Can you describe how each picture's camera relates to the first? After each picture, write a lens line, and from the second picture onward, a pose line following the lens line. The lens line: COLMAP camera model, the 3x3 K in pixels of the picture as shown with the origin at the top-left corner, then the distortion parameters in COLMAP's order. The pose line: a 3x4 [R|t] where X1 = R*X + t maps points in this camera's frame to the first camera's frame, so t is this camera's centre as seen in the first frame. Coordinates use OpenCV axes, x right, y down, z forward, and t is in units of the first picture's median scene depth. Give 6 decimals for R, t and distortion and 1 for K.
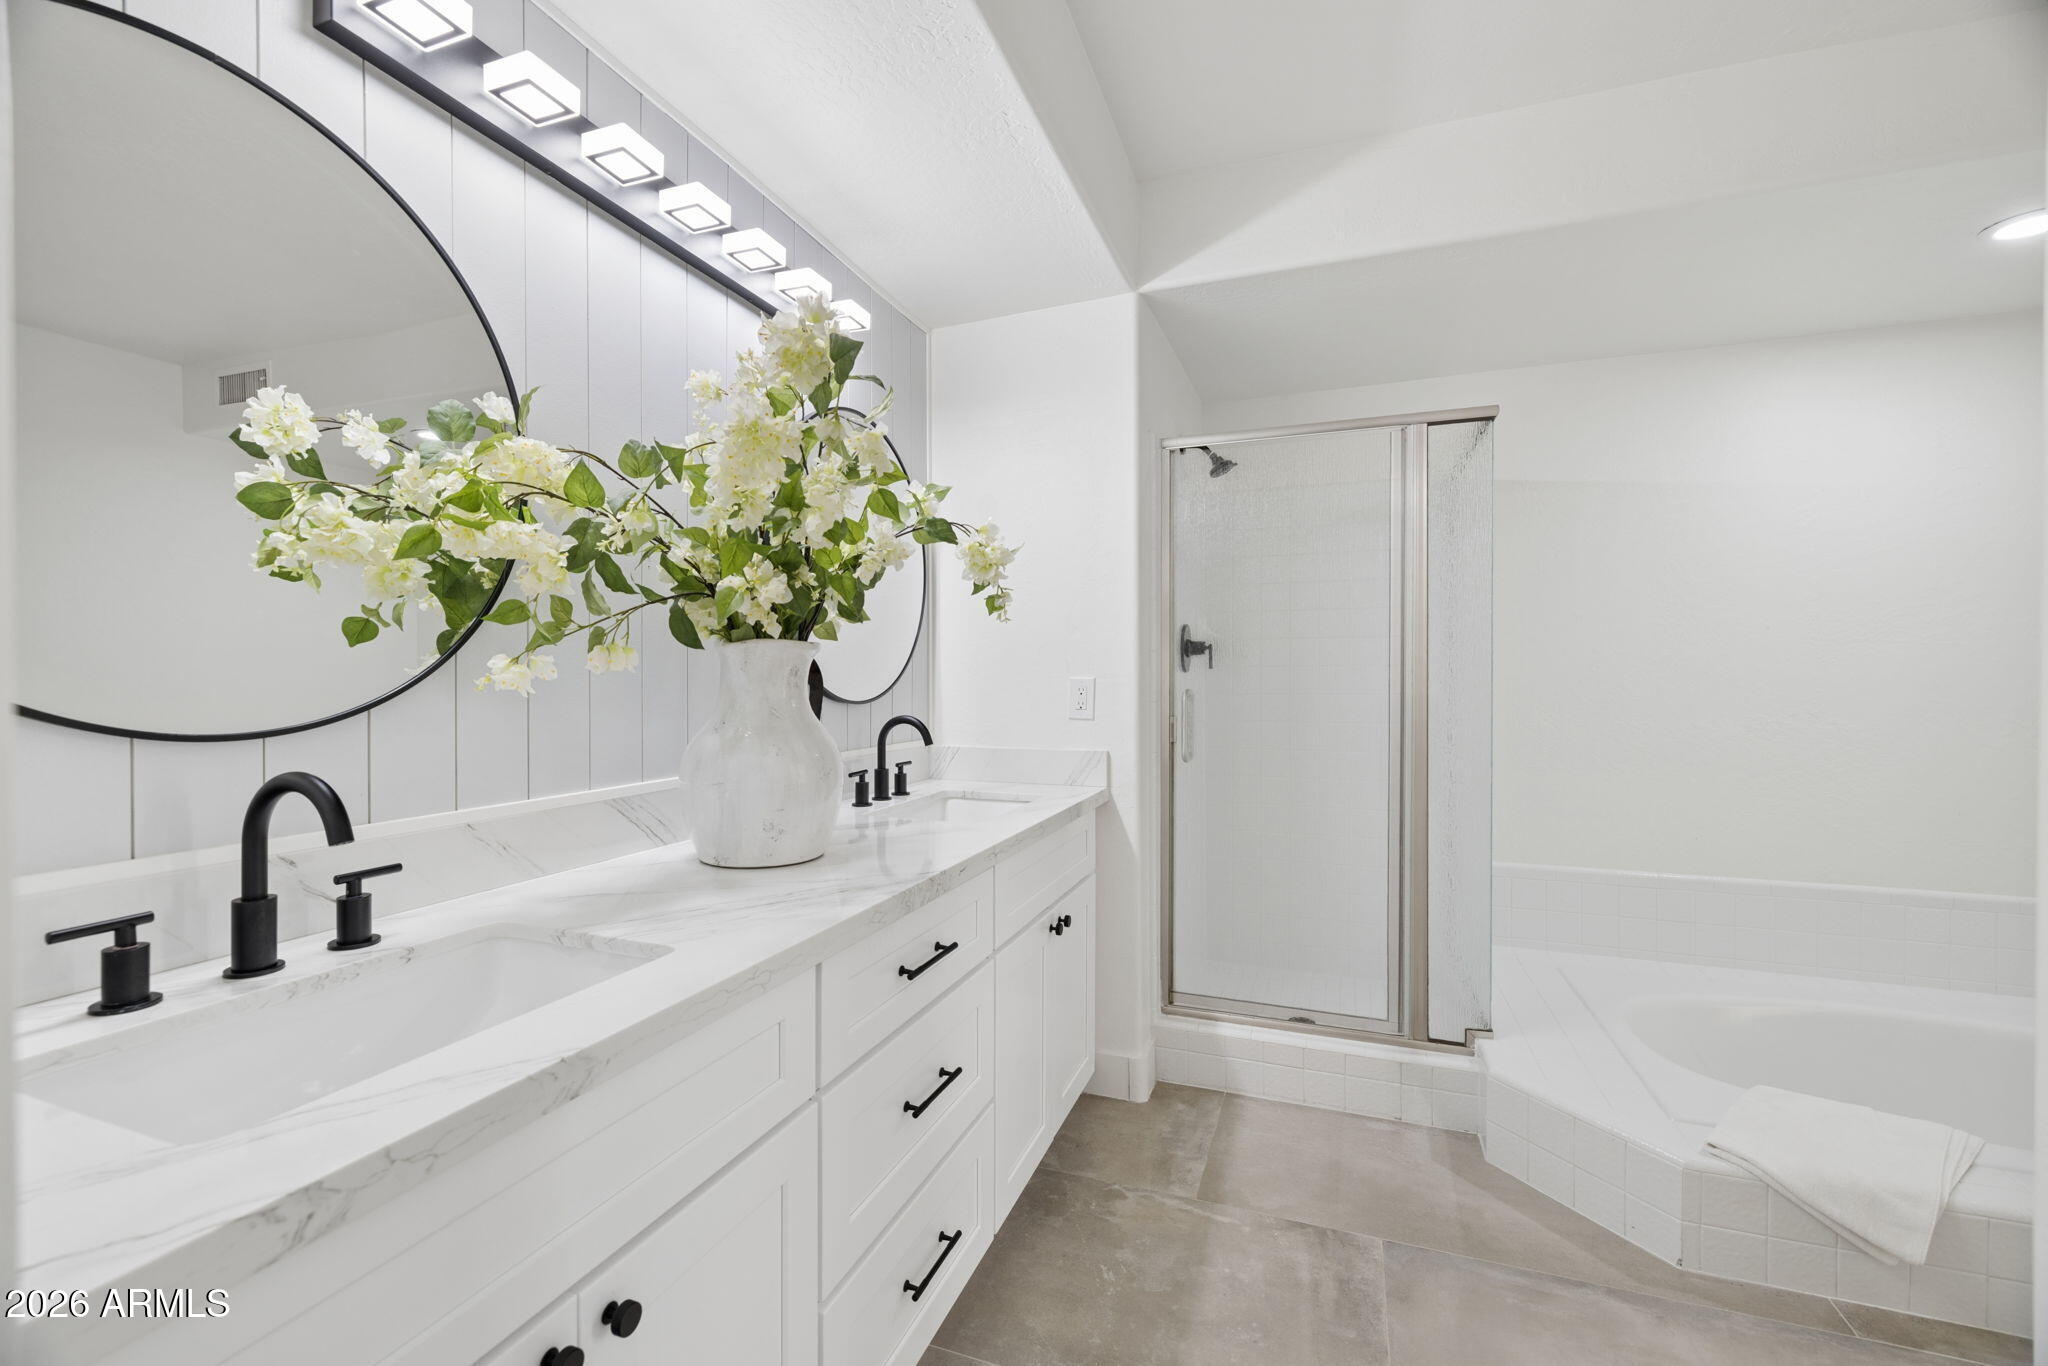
lens RADIAL K [[857.9, 0, 1017.6], [0, 857.9, 680.8], [0, 0, 1]] dist [-0.002005, -0.001941]
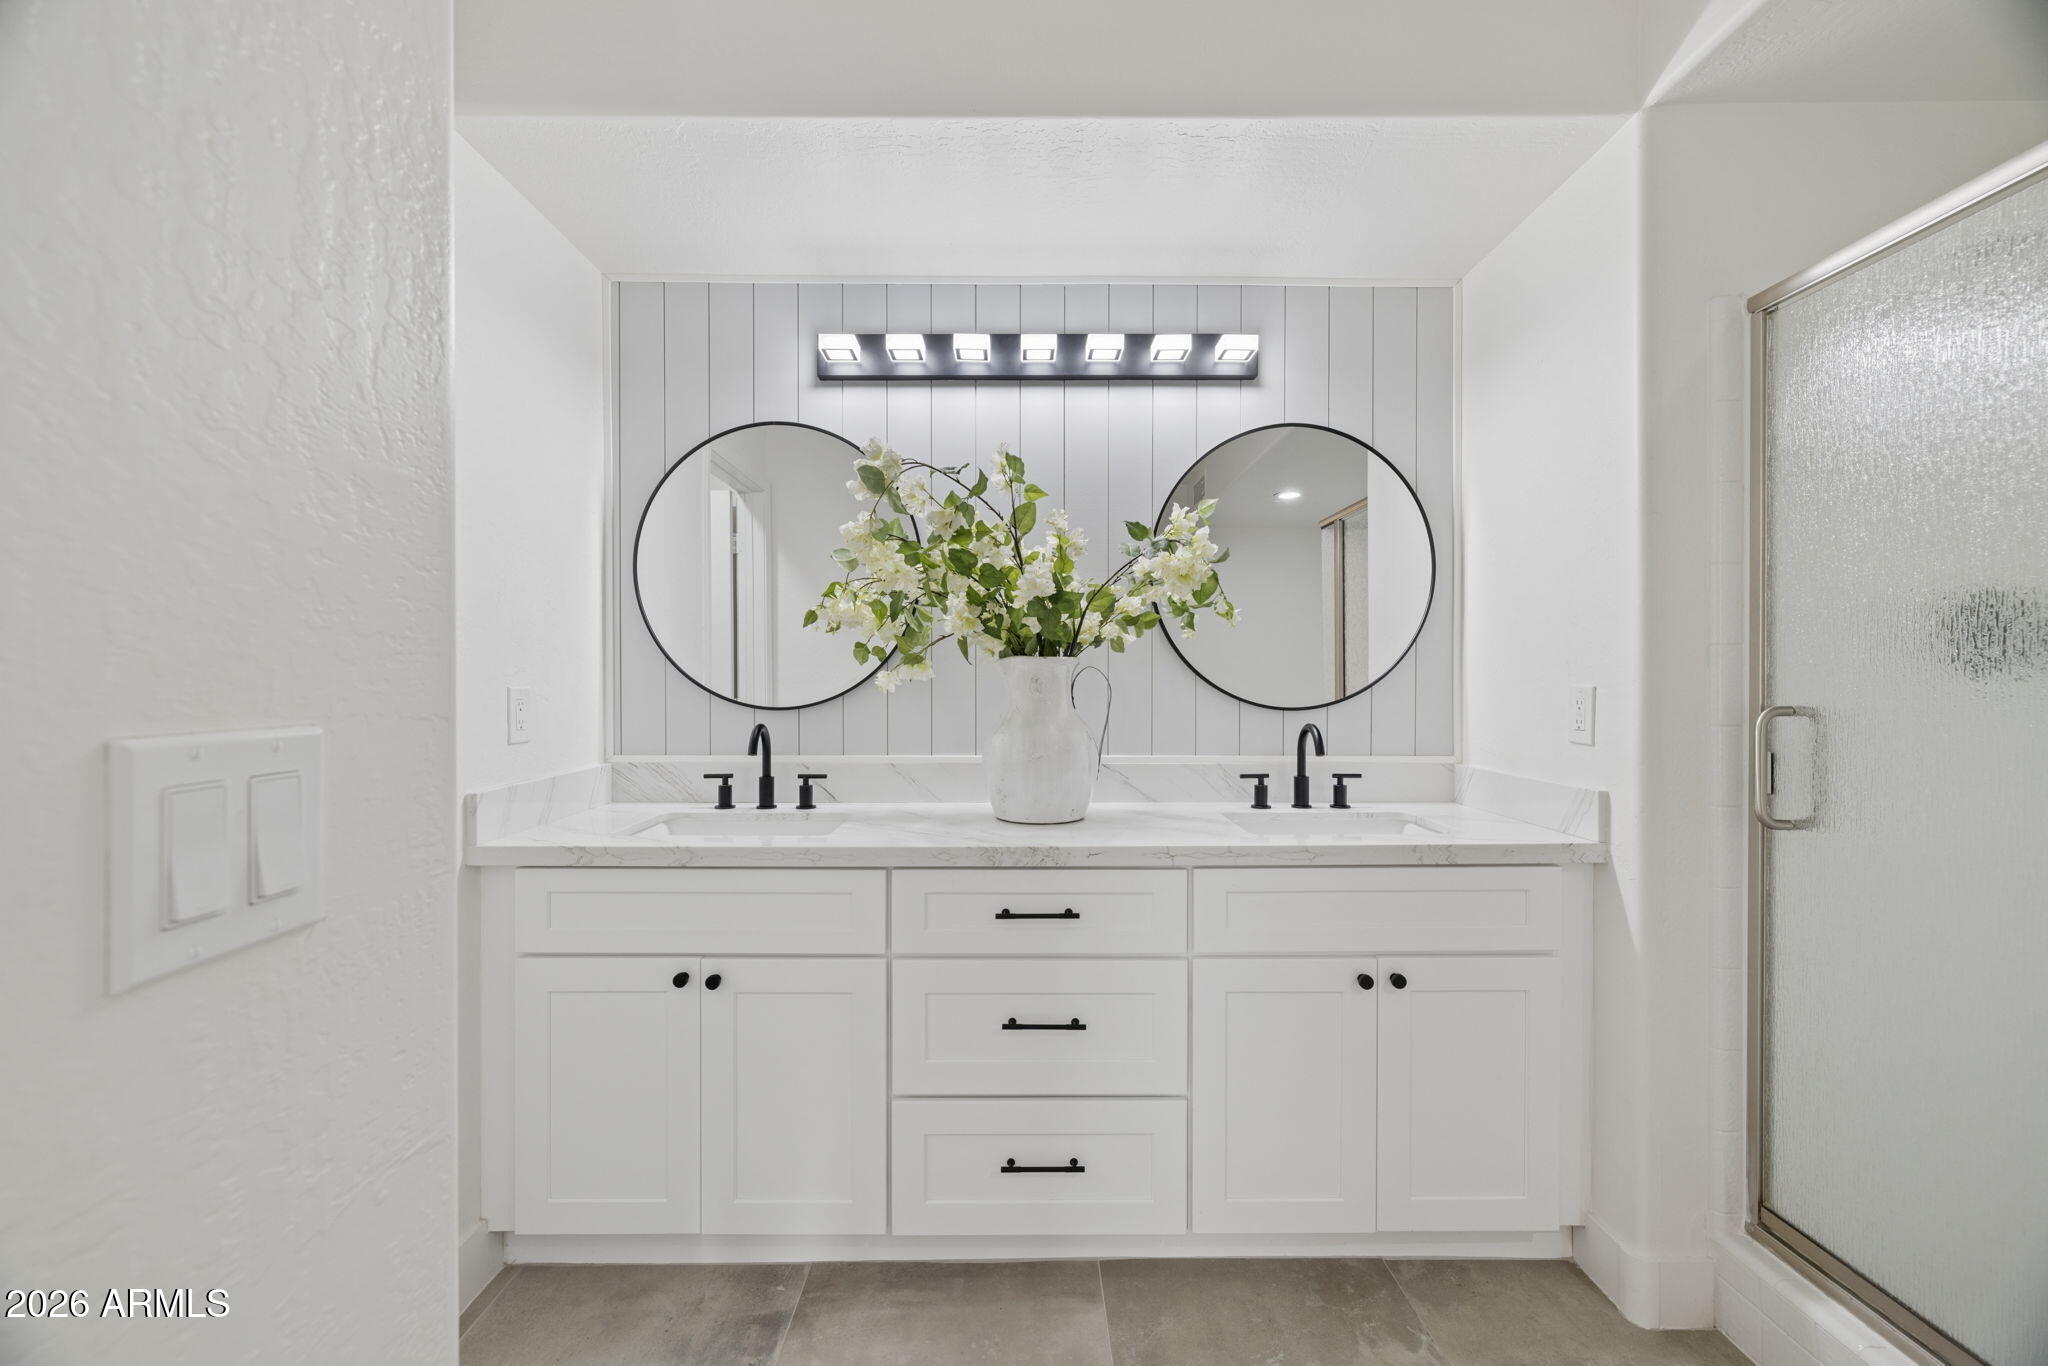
lens RADIAL K [[857.9, 0, 1023.2], [0, 857.9, 681.3], [0, 0, 1]] dist [-0.002005, -0.001941]
pose [[0.347982, -0.000135, -0.937501, 0.796247], [-0.004709, 0.999987, -0.001892, -0.004090], [0.937489, 0.005073, 0.347977, 0.425274]]
